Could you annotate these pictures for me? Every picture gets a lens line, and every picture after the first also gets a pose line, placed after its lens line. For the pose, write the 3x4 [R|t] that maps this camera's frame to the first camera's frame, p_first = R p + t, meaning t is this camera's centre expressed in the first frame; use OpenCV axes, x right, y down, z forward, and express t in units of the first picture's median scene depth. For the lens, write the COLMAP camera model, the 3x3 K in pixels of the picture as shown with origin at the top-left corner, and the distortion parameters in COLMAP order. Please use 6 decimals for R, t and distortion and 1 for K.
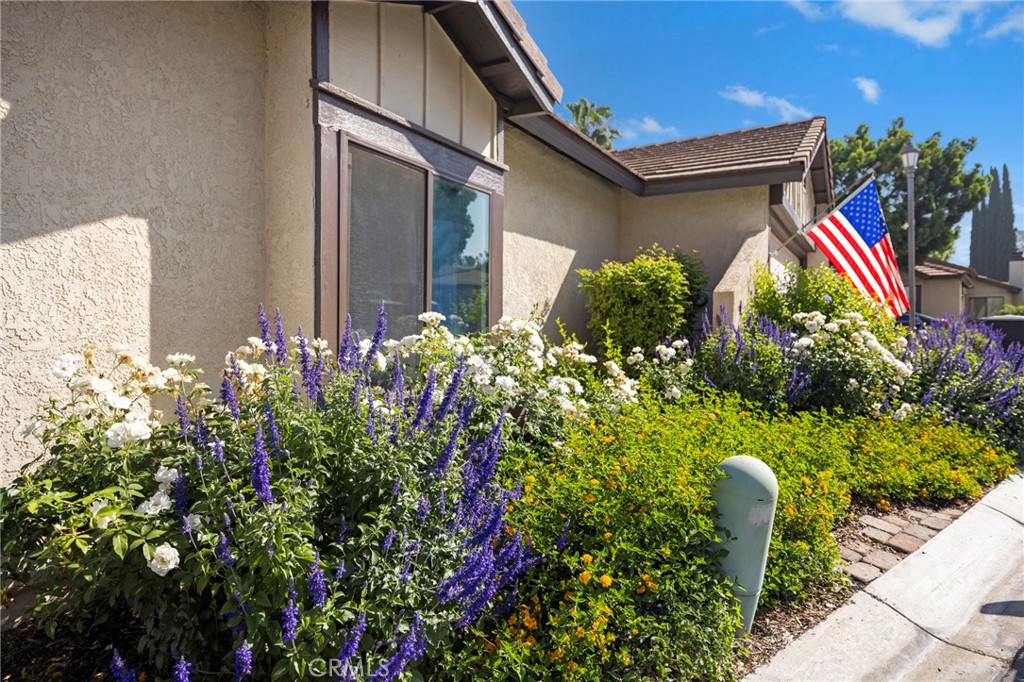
lens RADIAL K [[622.7, 0, 510.9], [0, 622.7, 336.2], [0, 0, 1]] dist [-0.002412, 0.000272]
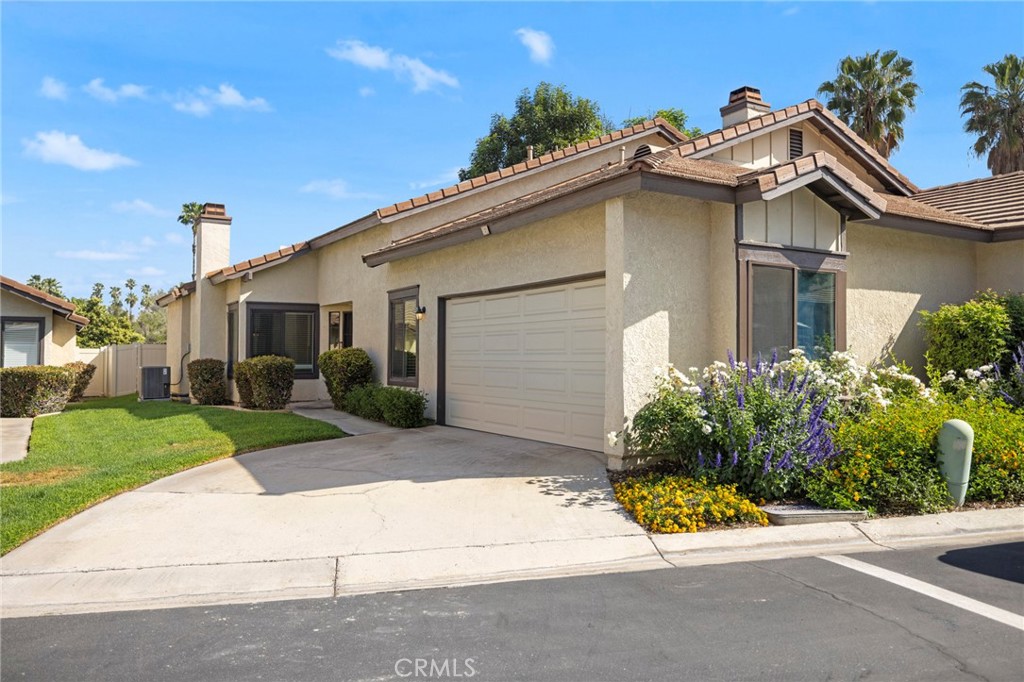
lens RADIAL K [[740.2, 0, 509.3], [0, 740.2, 337.7], [0, 0, 1]] dist [-0.004935, -0.004593]
pose [[0.874539, -0.011731, -0.484813, 0.188122], [-0.005698, 0.999390, -0.034461, 0.009871], [0.484921, 0.032901, 0.873939, -1.316169]]
